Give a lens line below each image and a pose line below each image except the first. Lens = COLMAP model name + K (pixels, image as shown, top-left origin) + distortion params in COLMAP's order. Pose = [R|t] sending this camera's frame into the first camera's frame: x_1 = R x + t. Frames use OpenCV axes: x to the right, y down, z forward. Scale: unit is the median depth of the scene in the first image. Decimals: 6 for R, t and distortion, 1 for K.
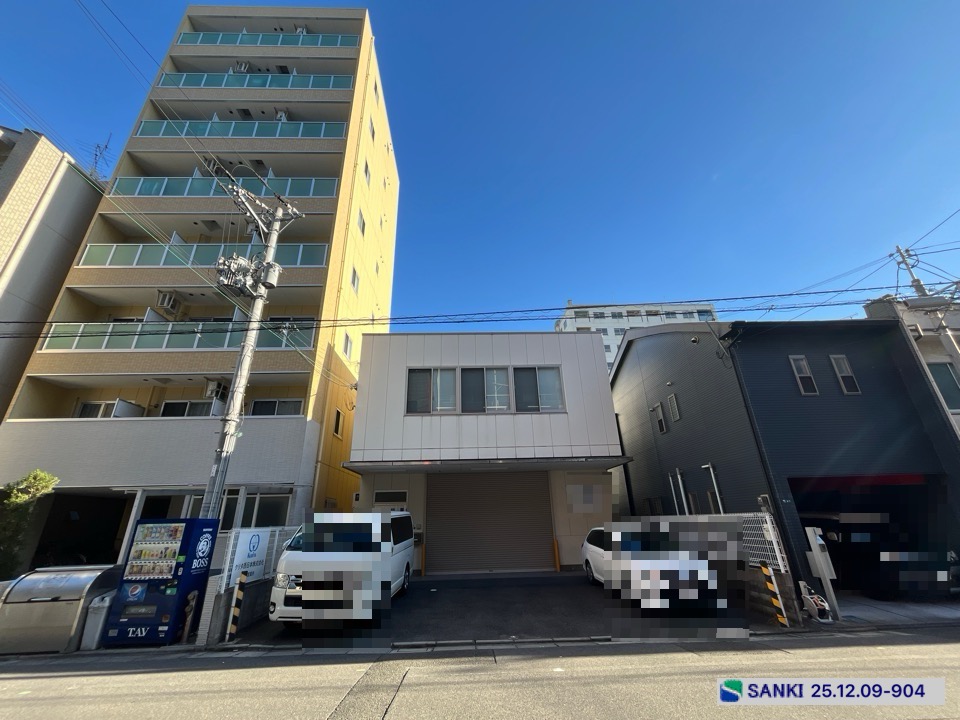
lens RADIAL K [[389.3, 0, 476.7], [0, 389.3, 360.3], [0, 0, 1]] dist [-0.002734, -0.000211]
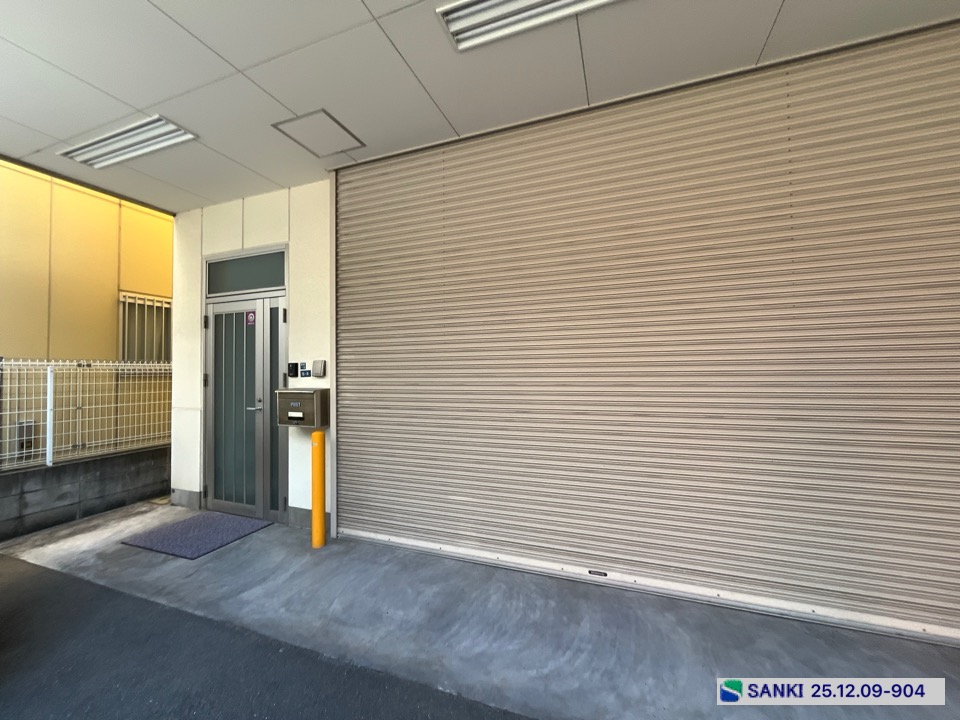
lens RADIAL K [[389.3, 0, 476.7], [0, 389.3, 360.3], [0, 0, 1]] dist [-0.002734, -0.000211]
pose [[0.922425, 0.005574, -0.386136, 0.058958], [0.135870, 0.931281, 0.338017, 0.378594], [0.361485, -0.364259, 0.858279, 0.887033]]
